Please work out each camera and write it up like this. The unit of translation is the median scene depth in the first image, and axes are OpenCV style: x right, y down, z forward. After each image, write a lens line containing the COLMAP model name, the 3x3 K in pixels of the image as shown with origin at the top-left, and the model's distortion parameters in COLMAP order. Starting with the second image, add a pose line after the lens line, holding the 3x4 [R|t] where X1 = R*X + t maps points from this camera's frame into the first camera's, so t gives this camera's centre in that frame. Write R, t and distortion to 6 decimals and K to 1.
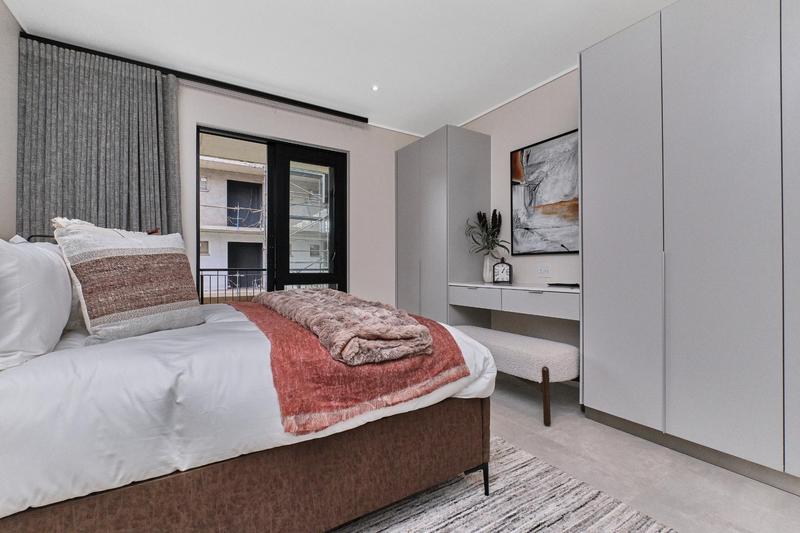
lens RADIAL K [[352.6, 0, 396.8], [0, 352.6, 264.0], [0, 0, 1]] dist [-0.003151, -0.001012]
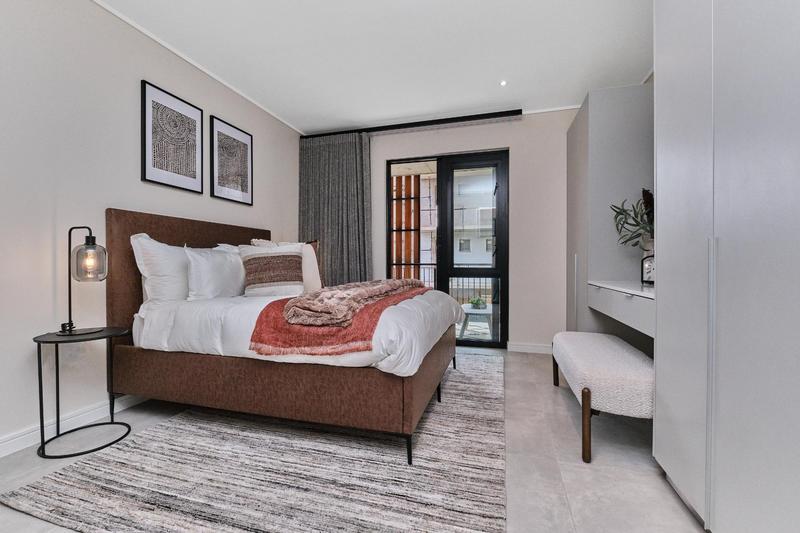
lens RADIAL K [[352.6, 0, 396.8], [0, 352.6, 264.0], [0, 0, 1]] dist [-0.003151, -0.001012]
pose [[0.654267, 0.002328, -0.756260, 0.965906], [0.009770, 0.999886, 0.011530, 0.000415], [0.756200, -0.014932, 0.654170, 0.213220]]
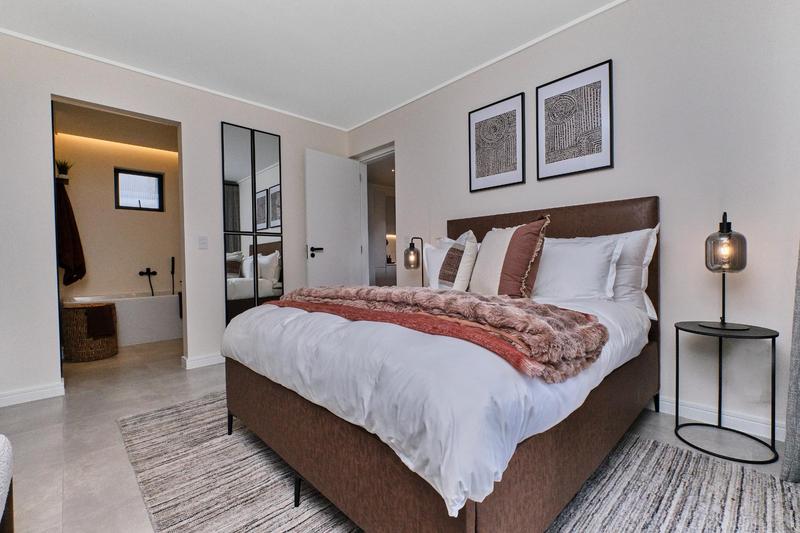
lens RADIAL K [[348.5, 0, 401.5], [0, 348.5, 268.4], [0, 0, 1]] dist [-0.018709, -0.000272]
pose [[-0.979542, 0.023916, -0.199814, -0.110541], [0.021918, 0.999685, 0.012207, 0.030688], [0.200043, 0.007578, -0.979758, 2.124832]]
